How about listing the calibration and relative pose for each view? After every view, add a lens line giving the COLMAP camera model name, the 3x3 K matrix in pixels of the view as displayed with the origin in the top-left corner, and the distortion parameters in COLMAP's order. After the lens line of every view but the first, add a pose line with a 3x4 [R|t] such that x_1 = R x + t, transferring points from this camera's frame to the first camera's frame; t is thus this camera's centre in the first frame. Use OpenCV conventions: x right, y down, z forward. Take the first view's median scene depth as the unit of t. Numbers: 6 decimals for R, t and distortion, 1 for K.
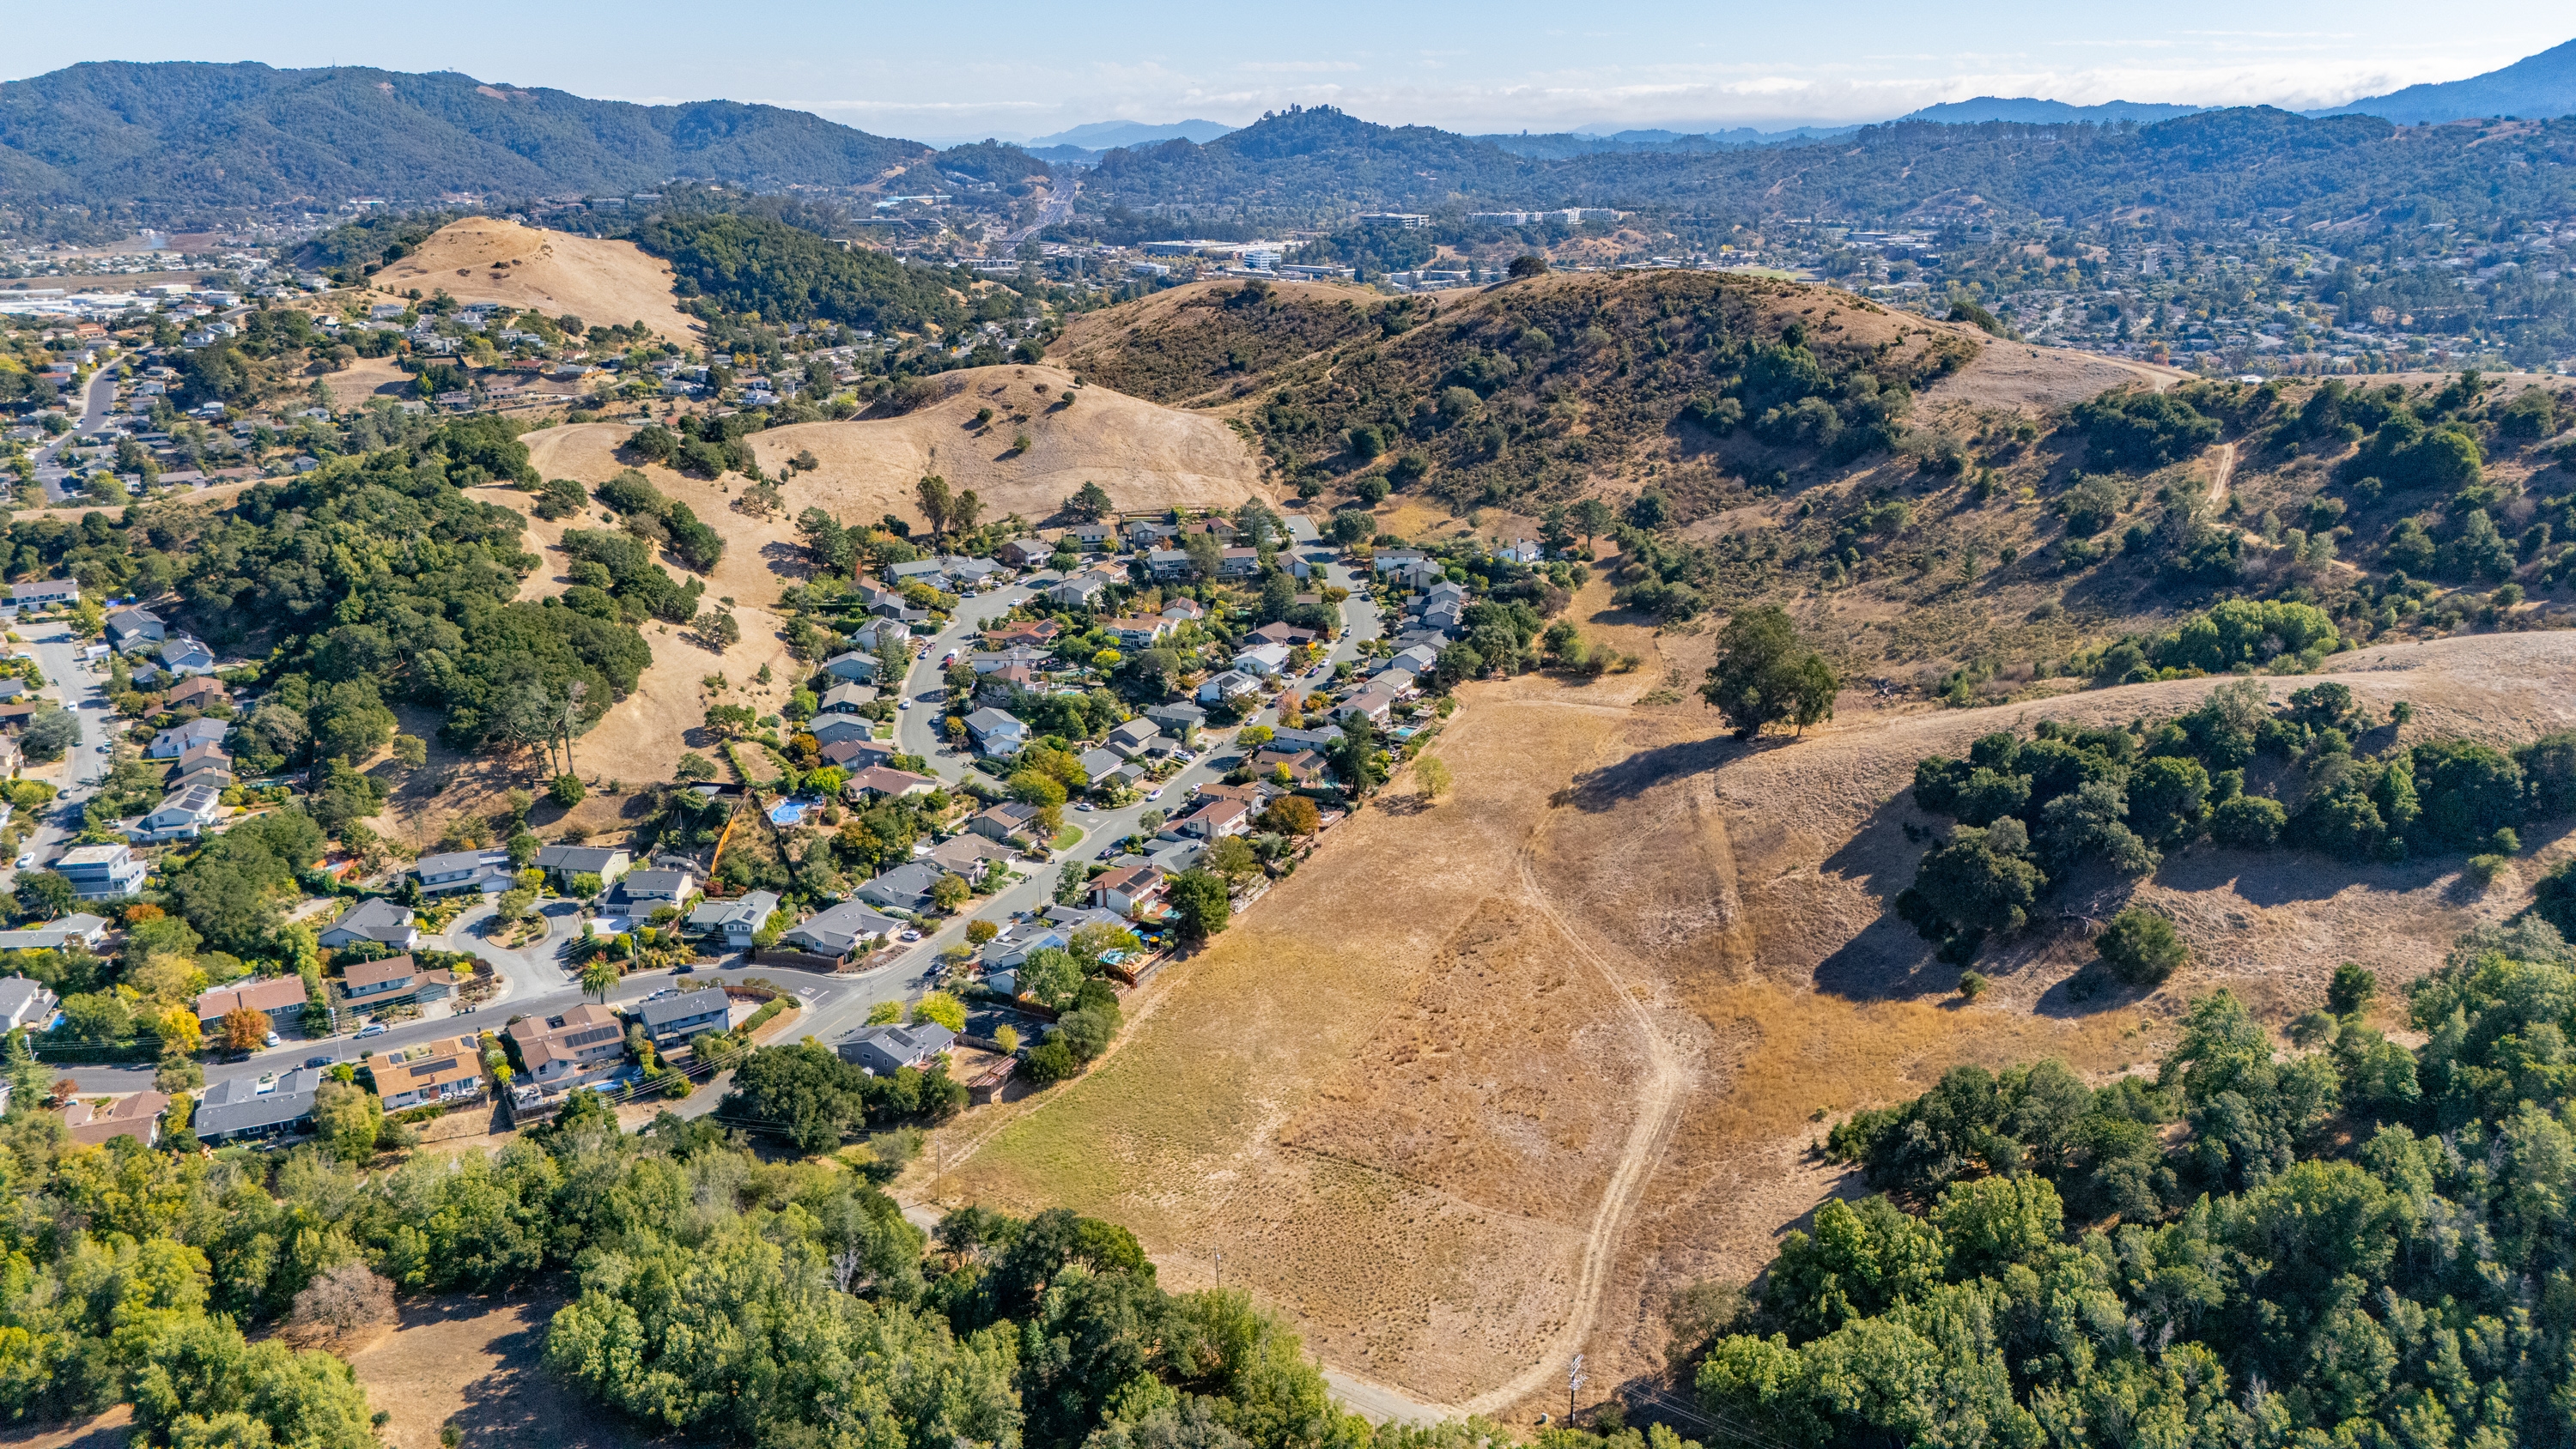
lens RADIAL K [[1891.6, 0, 1278.4], [0, 1891.6, 711.2], [0, 0, 1]] dist [0.078668, -0.078713]
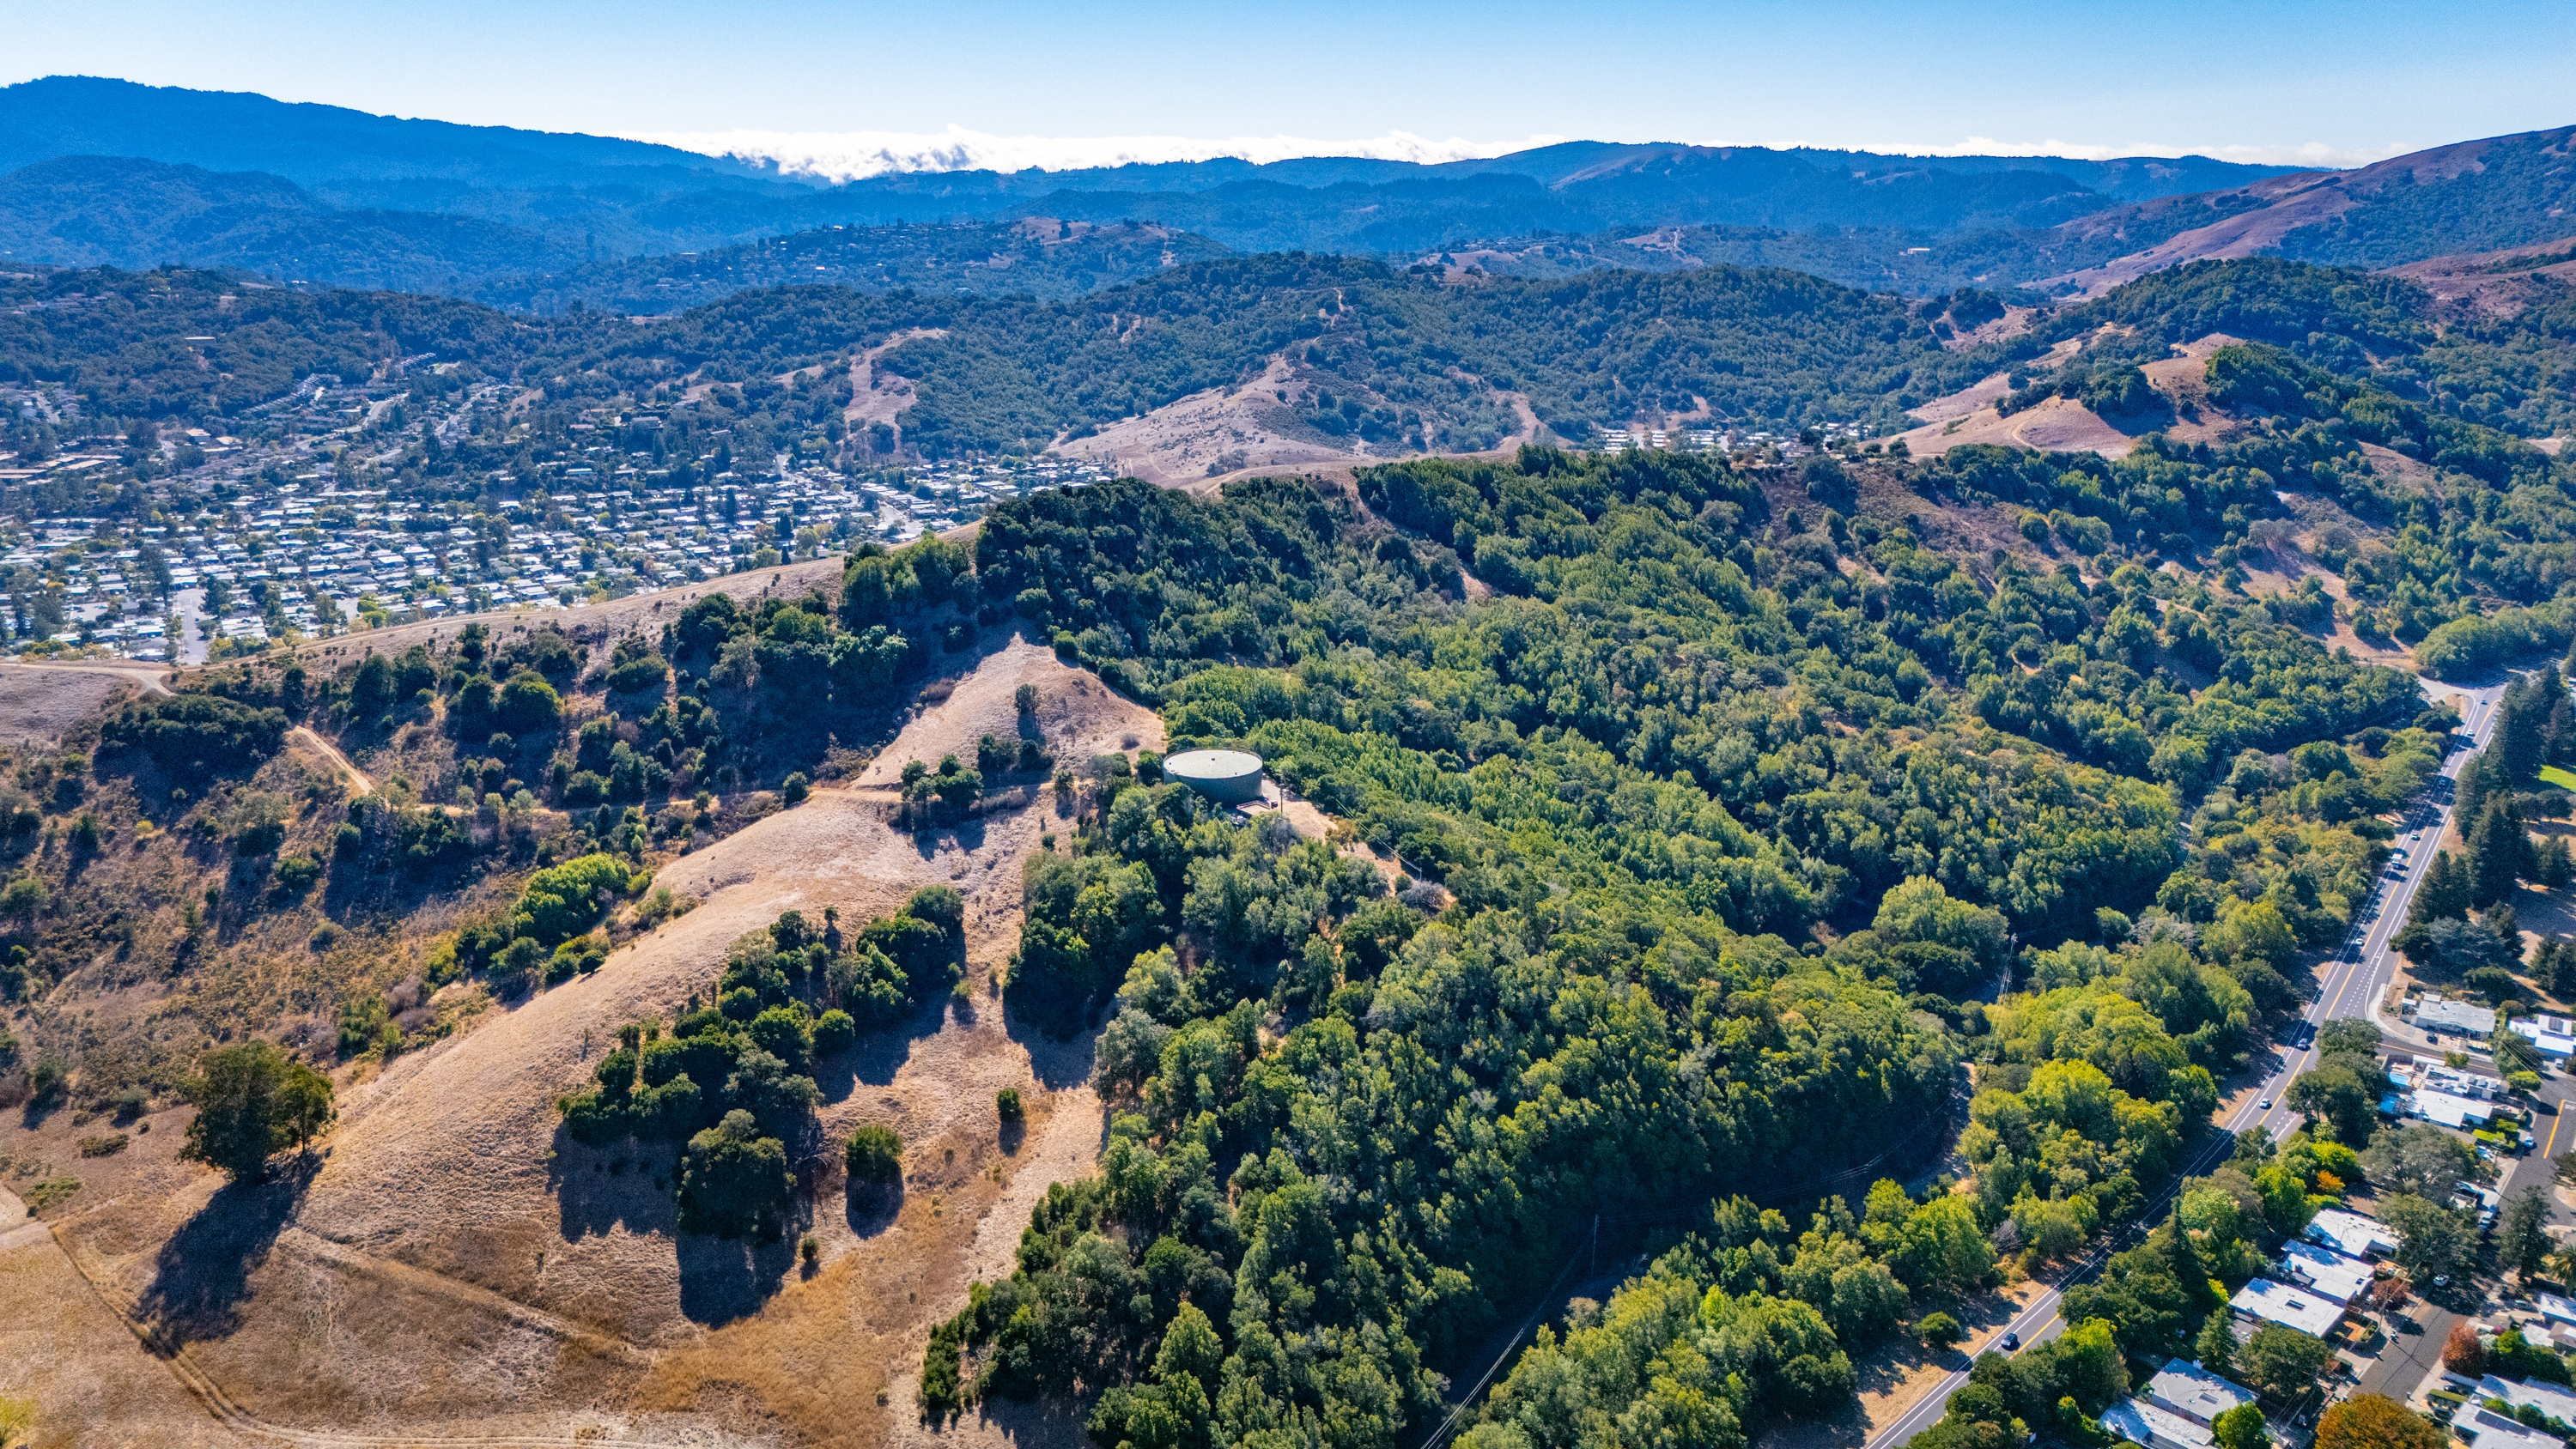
lens RADIAL K [[1891.6, 0, 1291.7], [0, 1891.6, 719.1], [0, 0, 1]] dist [0.078668, -0.078713]
pose [[0.246579, -0.256076, 0.934678, -0.160354], [0.280840, 0.941955, 0.183981, -0.081506], [-0.927539, 0.217129, 0.304182, 0.071821]]
